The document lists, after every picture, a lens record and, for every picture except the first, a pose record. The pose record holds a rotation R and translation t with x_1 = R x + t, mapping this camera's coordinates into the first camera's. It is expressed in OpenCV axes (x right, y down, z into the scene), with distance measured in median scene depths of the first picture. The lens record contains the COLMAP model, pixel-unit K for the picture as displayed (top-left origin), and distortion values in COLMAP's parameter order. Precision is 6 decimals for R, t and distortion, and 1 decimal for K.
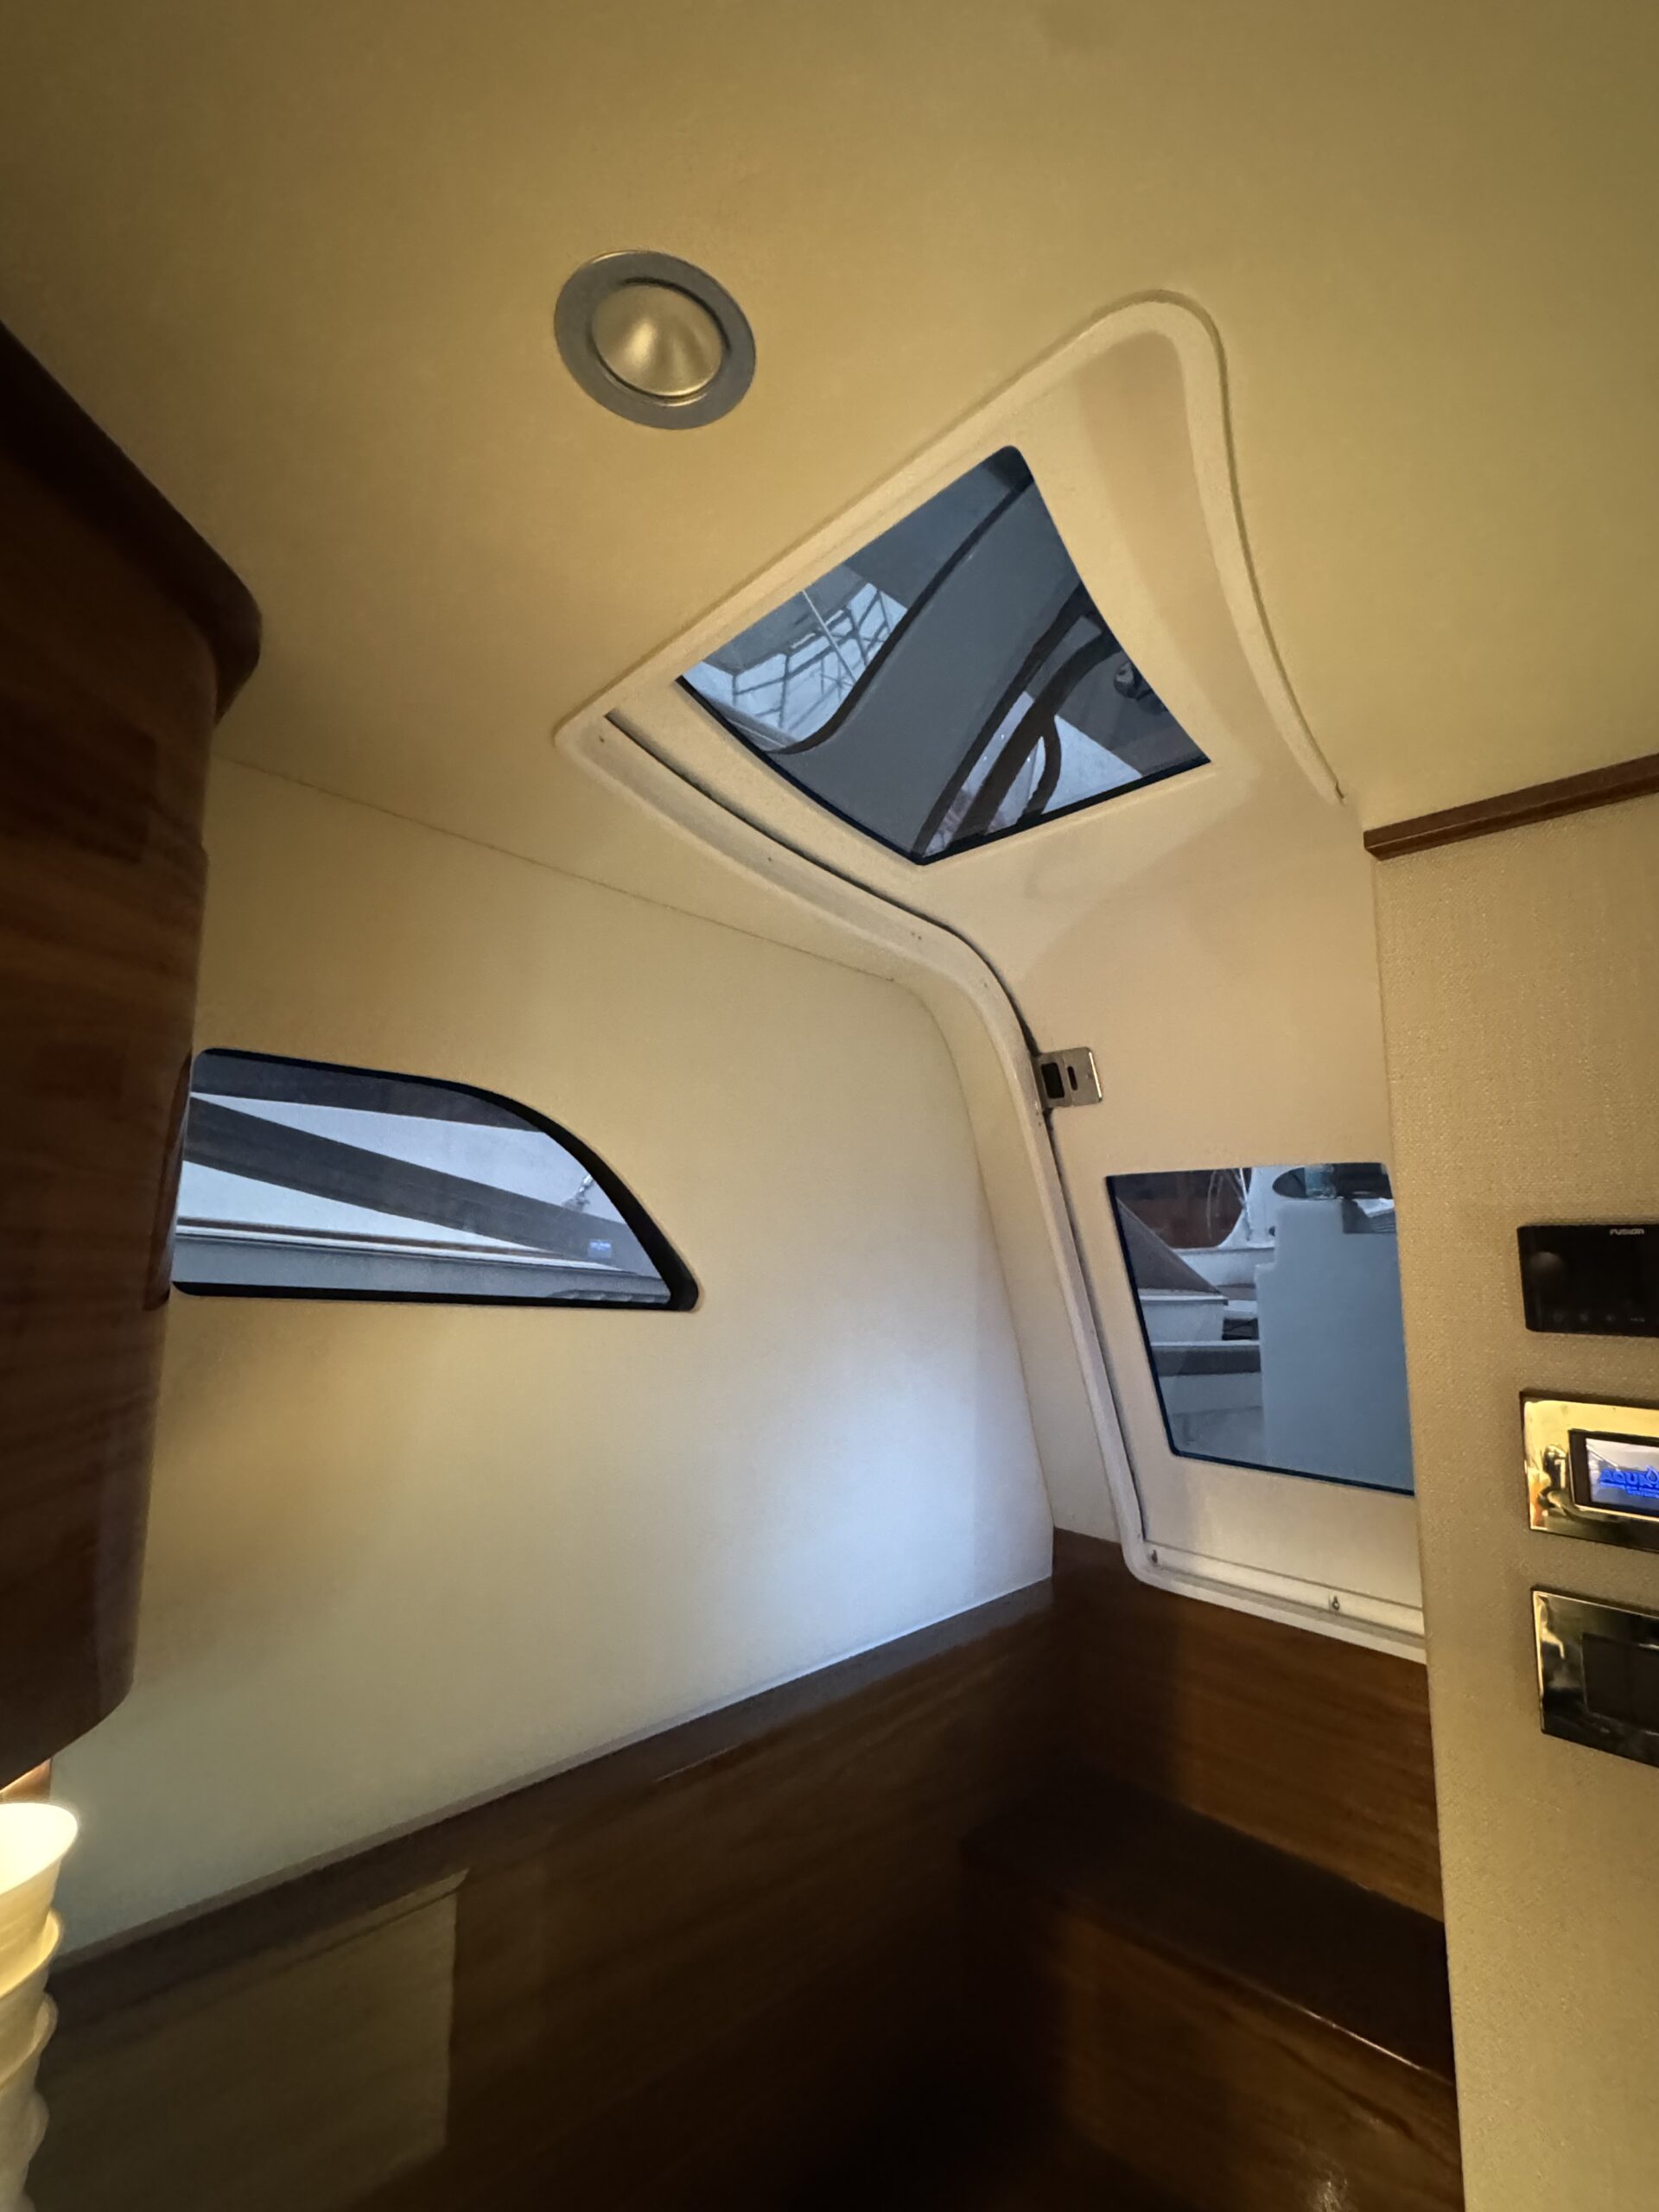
lens RADIAL K [[964.4, 0, 829.5], [0, 964.4, 1106.0], [0, 0, 1]] dist [0.001347, 0.000083]
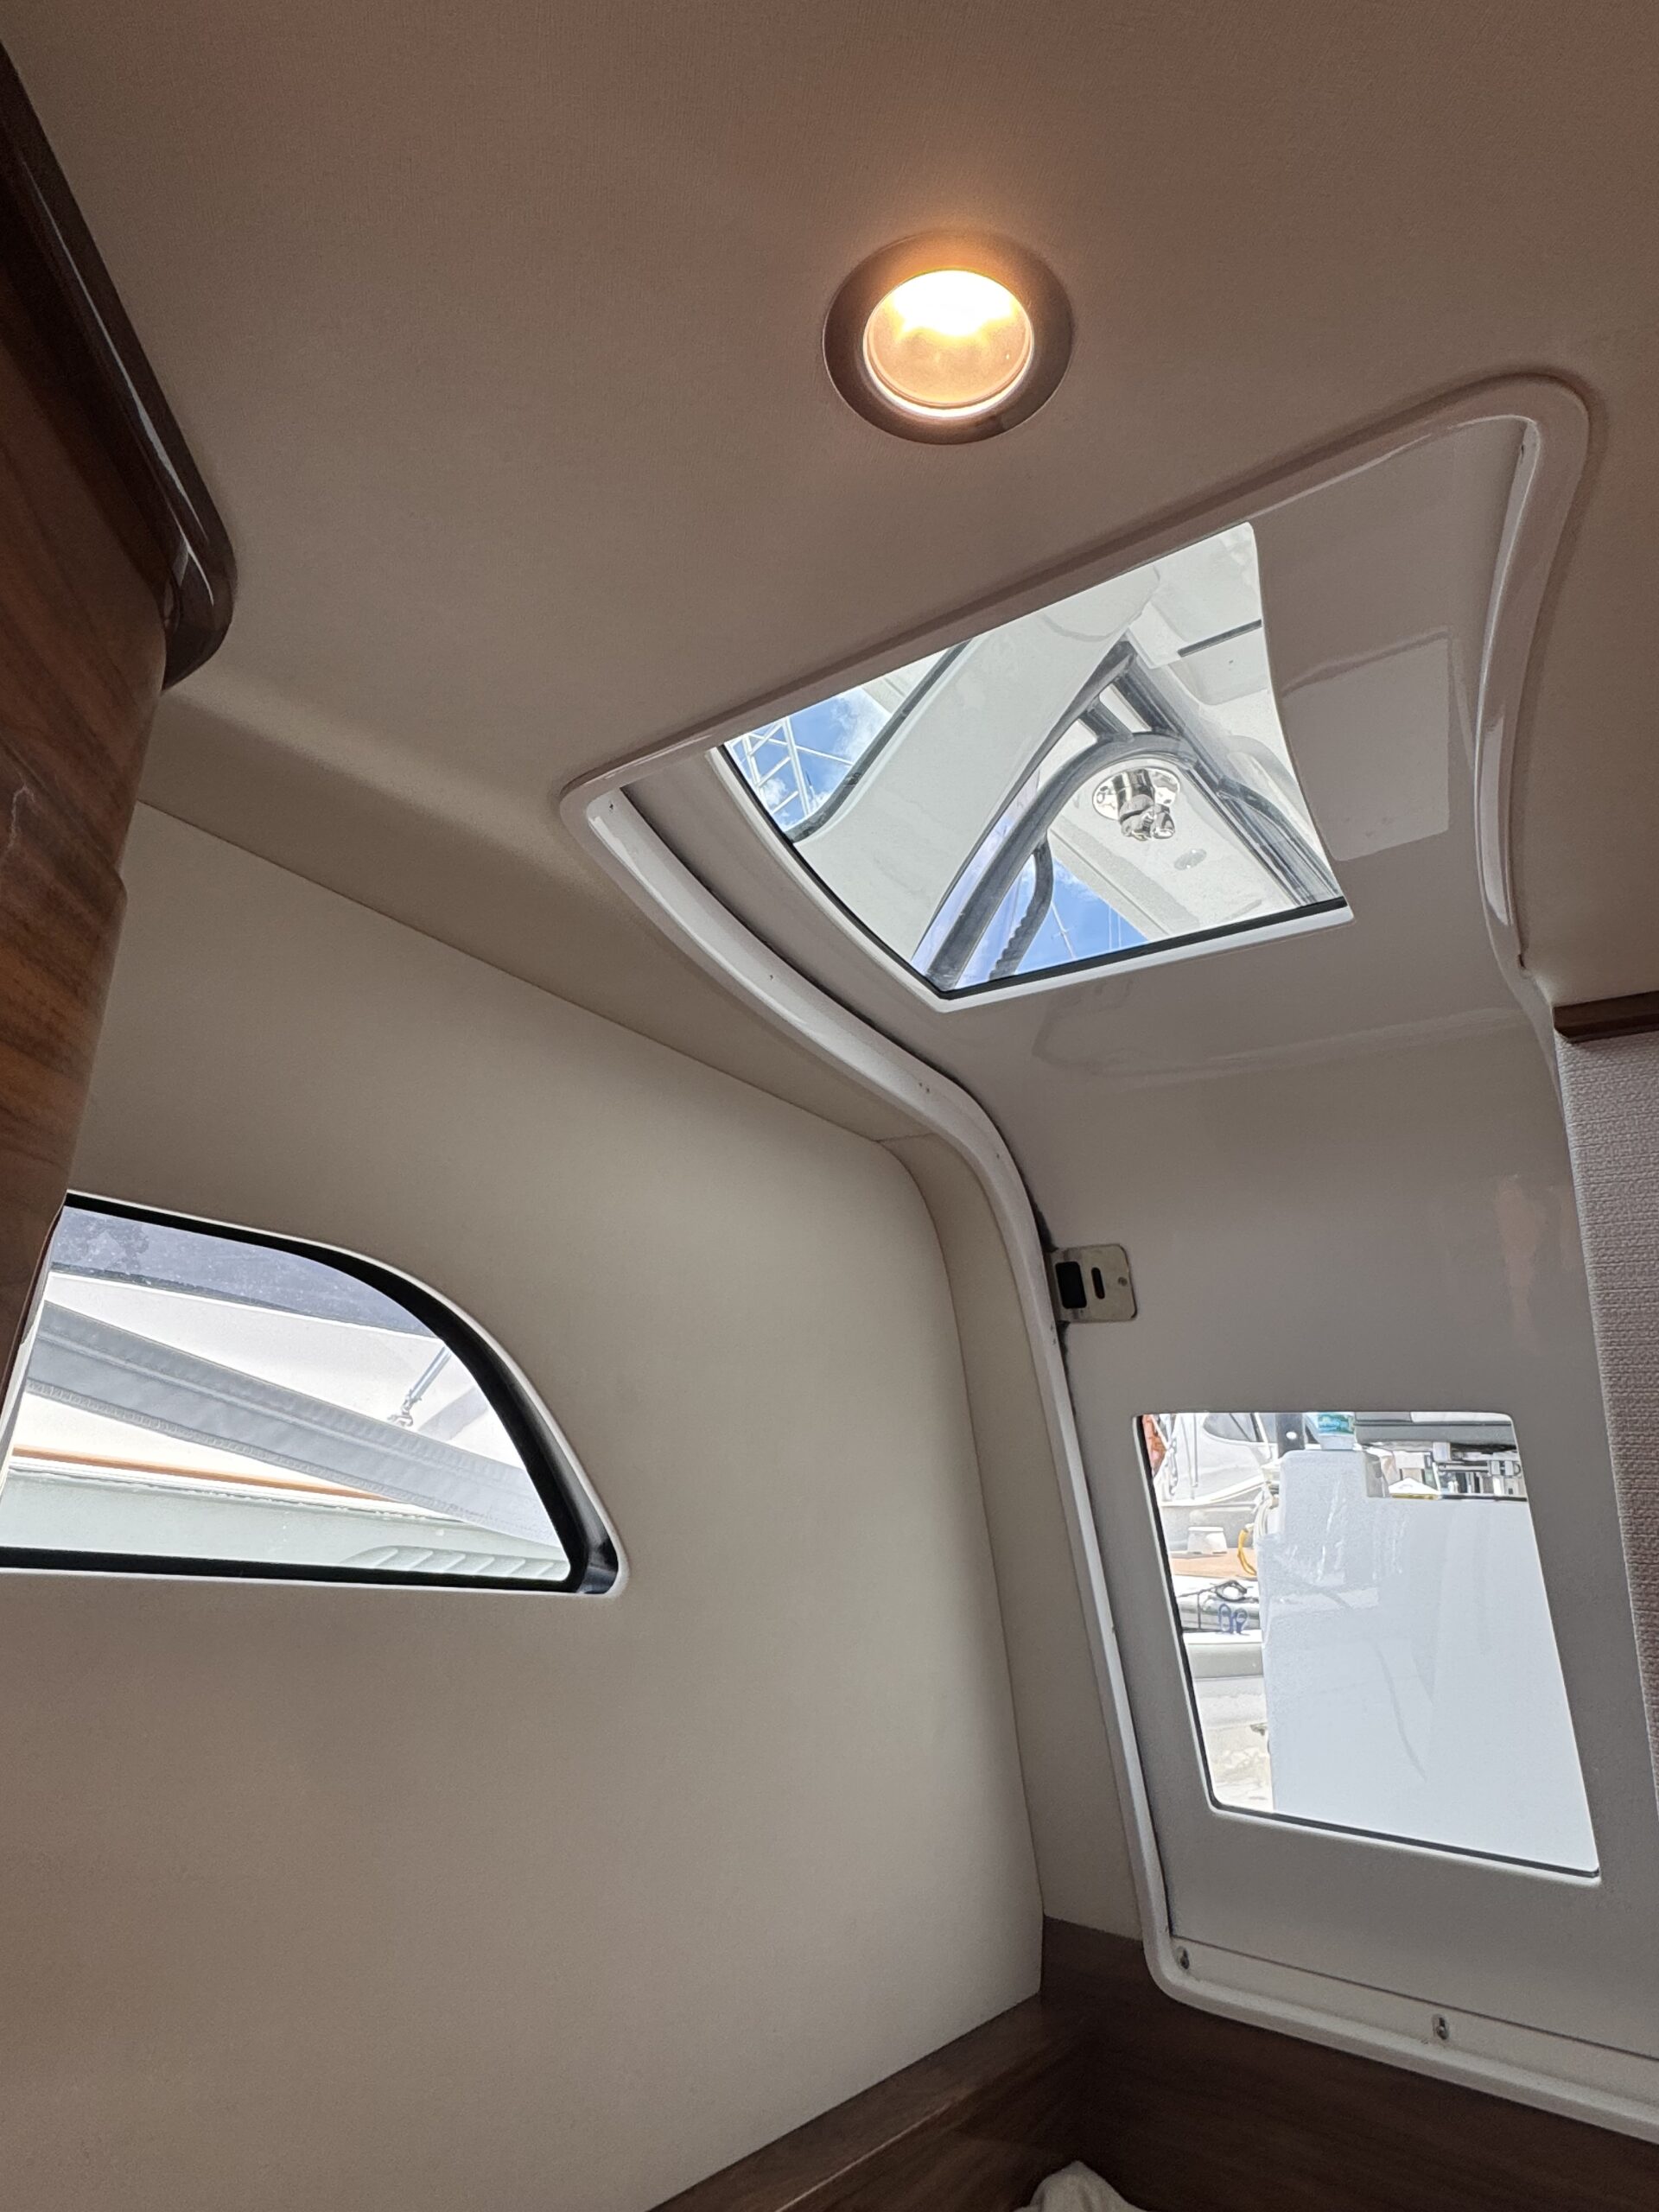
lens RADIAL K [[1259.8, 0, 829.5], [0, 1259.8, 1106.0], [0, 0, 1]] dist [-0.024314, -0.000057]
pose [[0.988444, 0.078112, 0.129909, -0.095545], [-0.057655, 0.986328, -0.154378, -0.001924], [-0.140192, 0.145104, 0.979434, 0.038301]]
